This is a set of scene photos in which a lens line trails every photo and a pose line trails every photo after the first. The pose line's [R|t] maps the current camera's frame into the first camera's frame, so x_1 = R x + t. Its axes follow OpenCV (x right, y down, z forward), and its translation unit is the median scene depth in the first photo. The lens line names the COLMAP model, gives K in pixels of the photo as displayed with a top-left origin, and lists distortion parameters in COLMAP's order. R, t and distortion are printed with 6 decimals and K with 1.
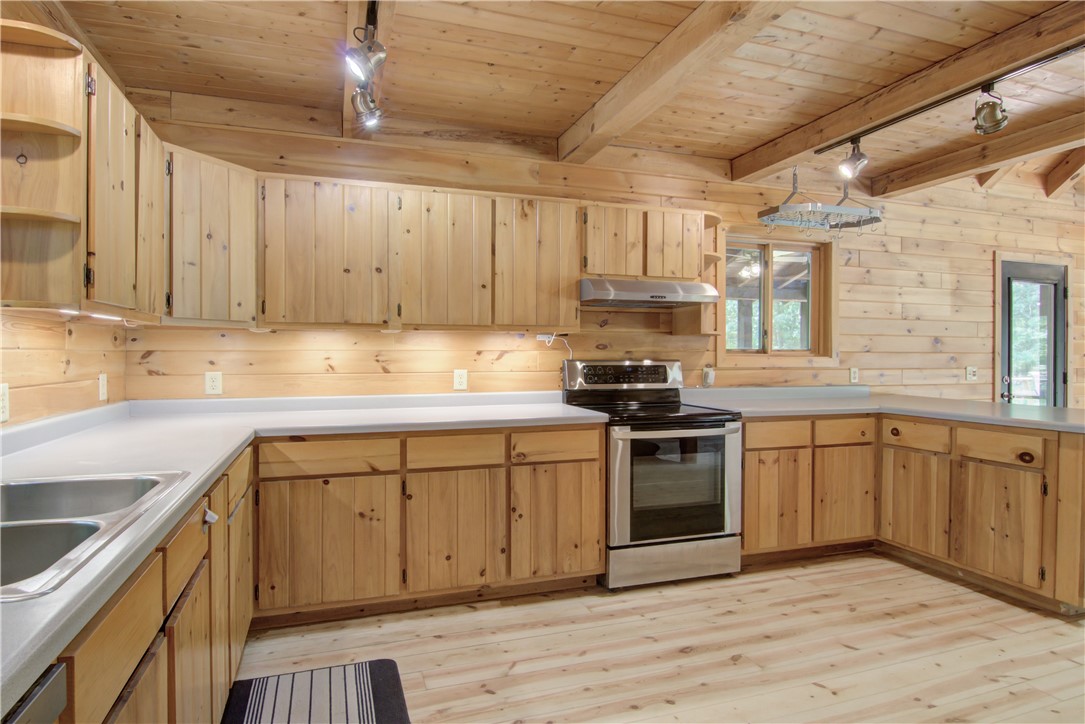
lens RADIAL K [[556.0, 0, 542.5], [0, 556.0, 362.0], [0, 0, 1]] dist [-0.017612, -0.001470]
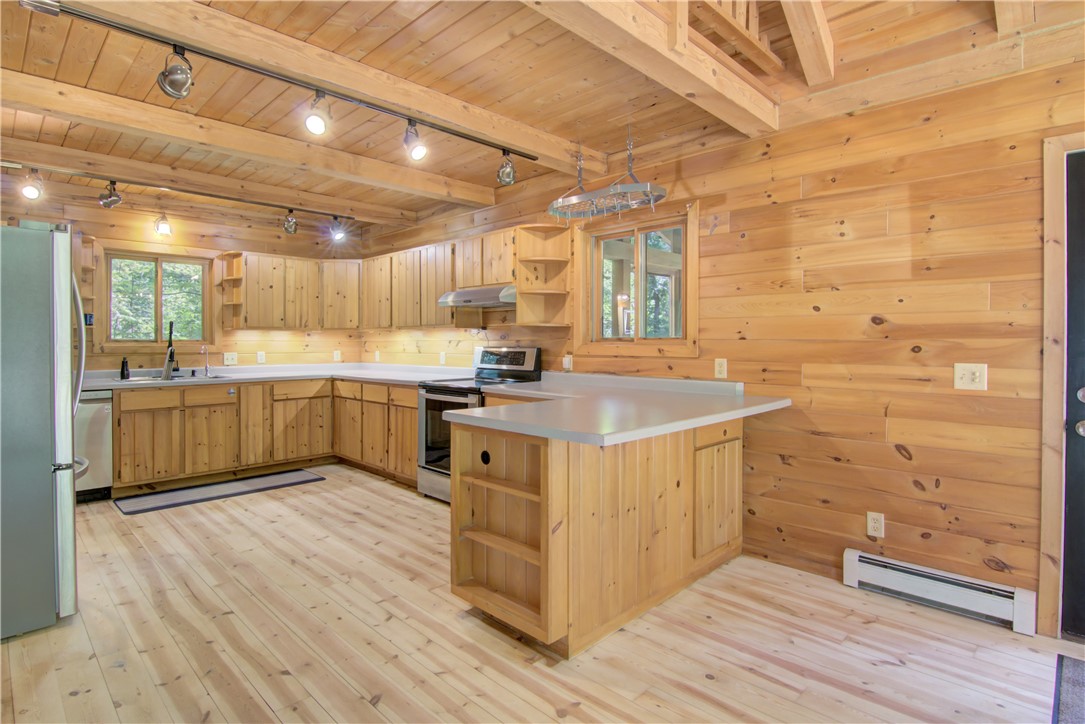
lens RADIAL K [[556.8, 0, 537.5], [0, 556.8, 348.4], [0, 0, 1]] dist [-0.017706, -0.001563]
pose [[0.469933, 0.006754, -0.882676, 1.744717], [-0.014460, 0.999895, -0.000048, -0.001905], [0.882584, 0.012786, 0.469981, 0.576858]]
